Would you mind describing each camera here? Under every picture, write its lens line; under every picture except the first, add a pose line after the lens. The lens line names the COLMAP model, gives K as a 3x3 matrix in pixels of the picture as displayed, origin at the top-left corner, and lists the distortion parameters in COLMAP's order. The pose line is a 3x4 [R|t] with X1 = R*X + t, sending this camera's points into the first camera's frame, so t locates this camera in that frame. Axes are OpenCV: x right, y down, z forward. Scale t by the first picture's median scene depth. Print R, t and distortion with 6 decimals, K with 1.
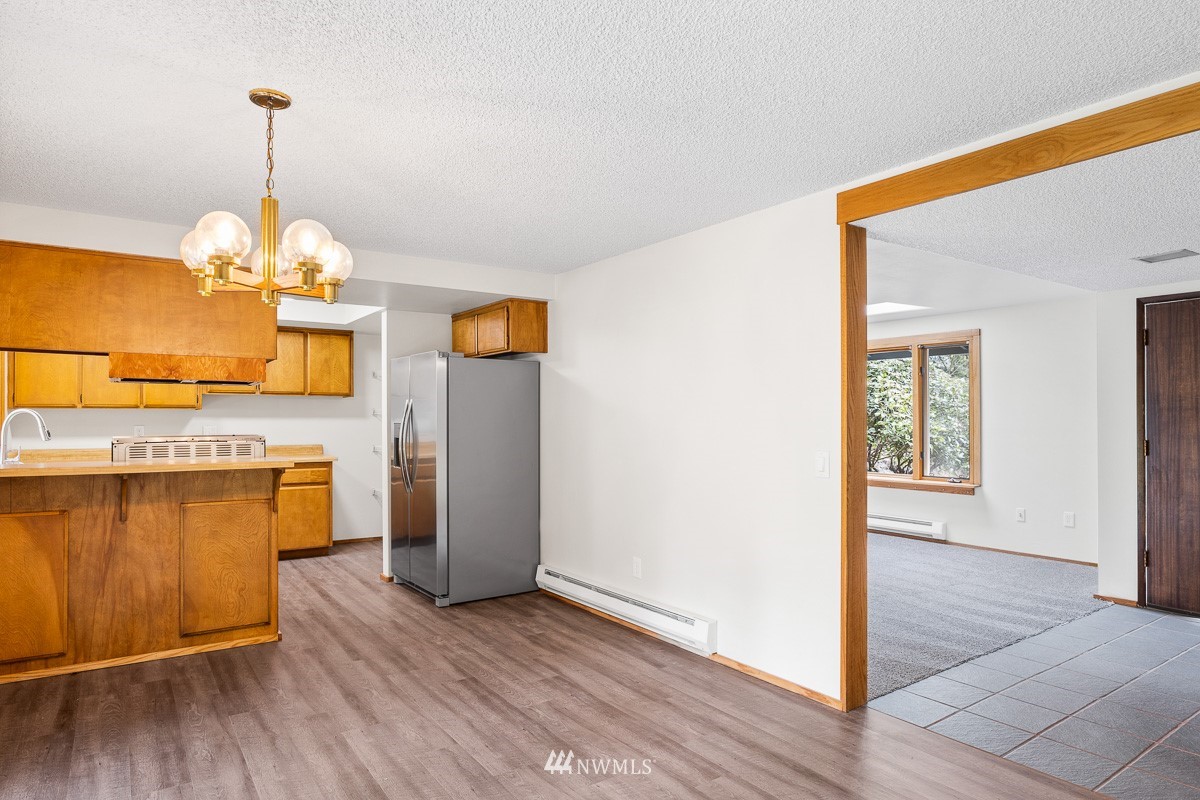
lens RADIAL K [[706.3, 0, 597.6], [0, 706.3, 416.1], [0, 0, 1]] dist [-0.039930, 0.028457]
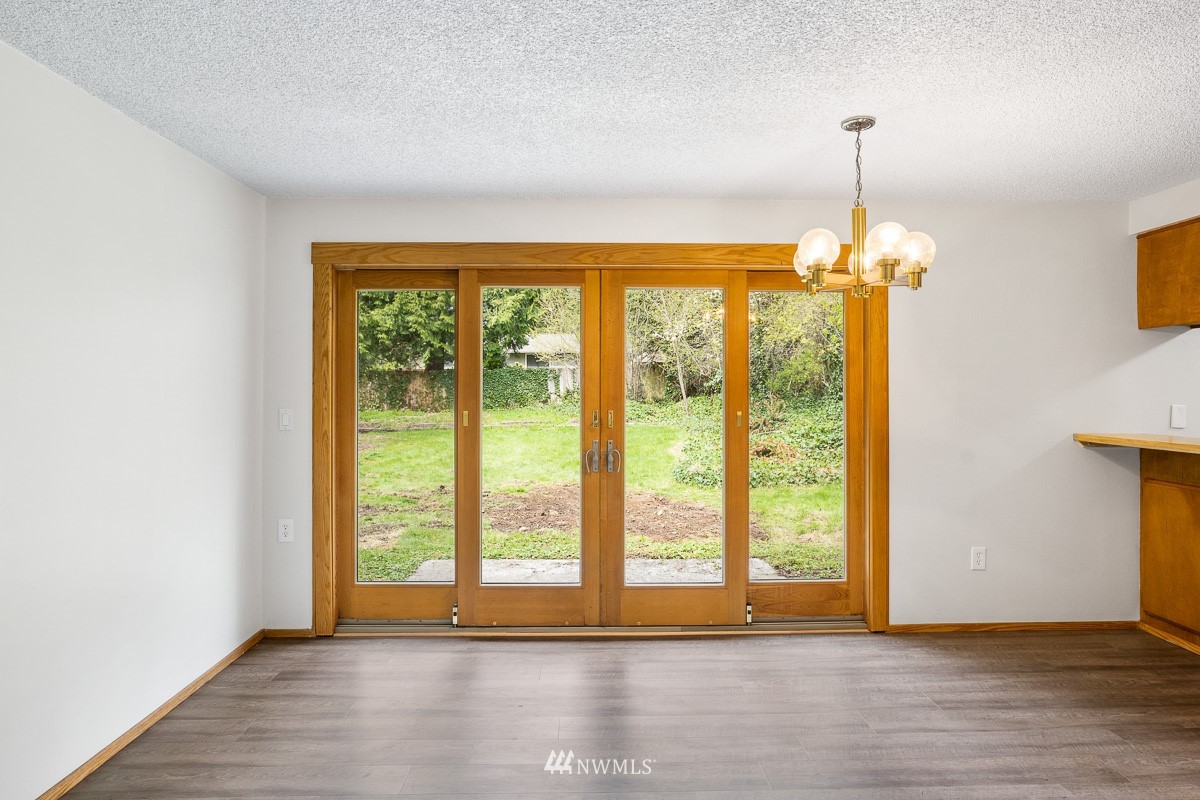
lens RADIAL K [[703.5, 0, 599.1], [0, 703.5, 394.6], [0, 0, 1]] dist [-0.040267, 0.023923]
pose [[-0.550992, 0.003073, -0.834505, 0.333049], [0.006740, 0.999977, -0.000768, 0.000503], [0.834483, -0.006048, -0.551000, 0.565366]]
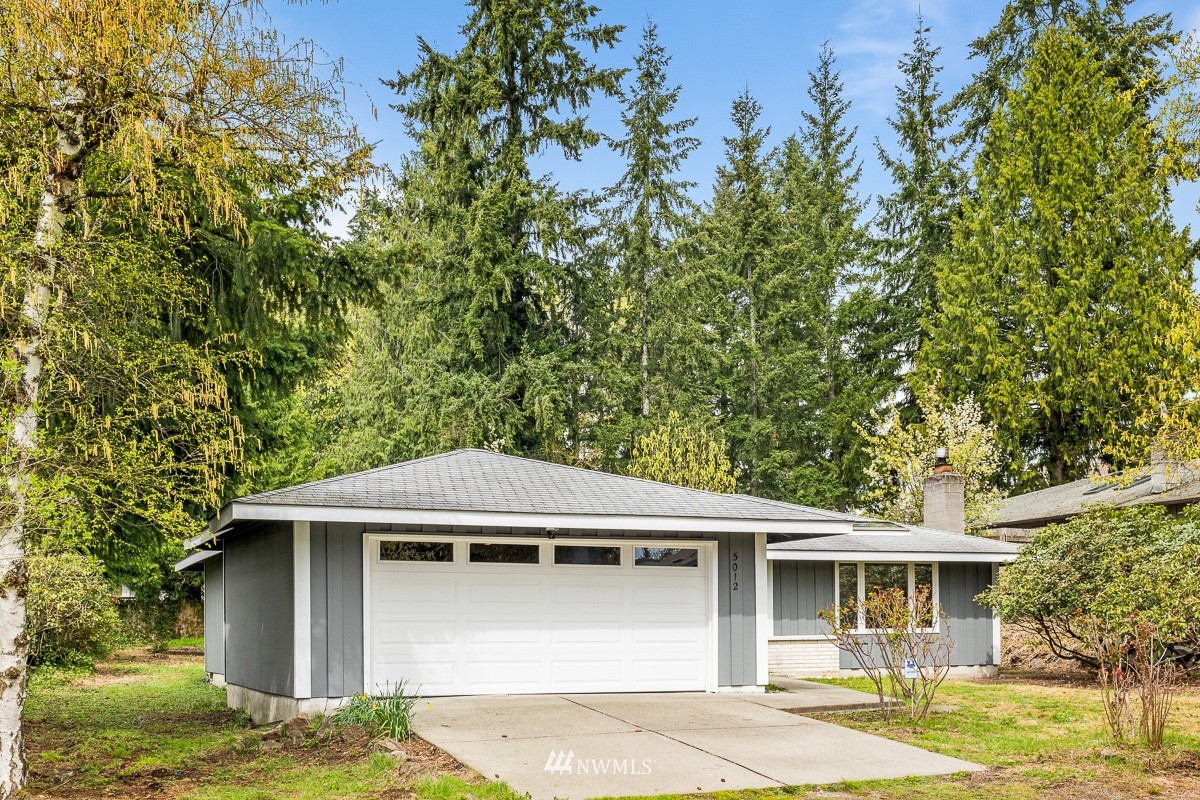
lens RADIAL K [[1329.9, 0, 600.9], [0, 1329.9, 628.3], [0, 0, 1]] dist [-0.009225, 0.013936]
pose [[-0.209005, -0.002434, -0.977912, 6.115668], [0.015316, 0.999866, -0.005762, 0.130639], [0.977795, -0.016182, -0.208940, 1.645851]]
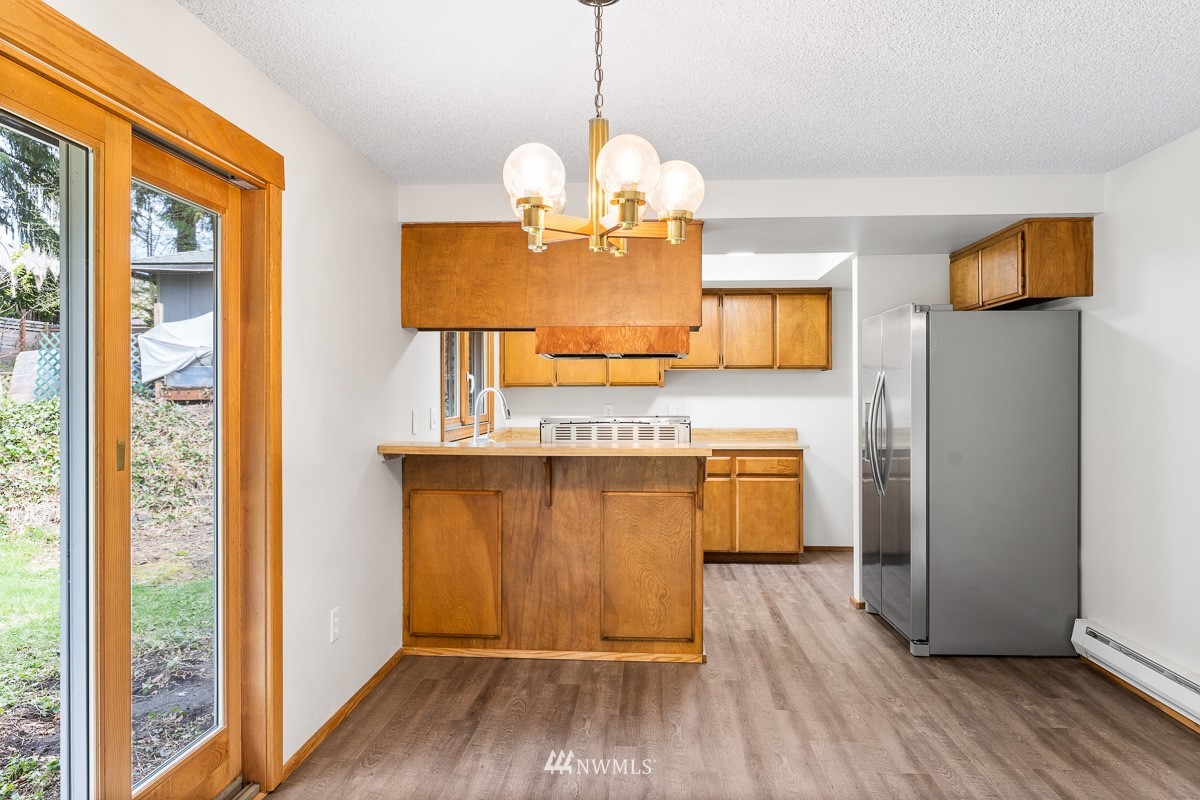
lens RADIAL K [[841.0, 0, 597.6], [0, 841.0, 403.0], [0, 0, 1]] dist [-0.002125, 0.001427]
pose [[0.783978, 0.003679, -0.620778, 0.053921], [0.003096, 0.999947, 0.009837, 0.000342], [0.620781, -0.009634, 0.783925, 0.110830]]
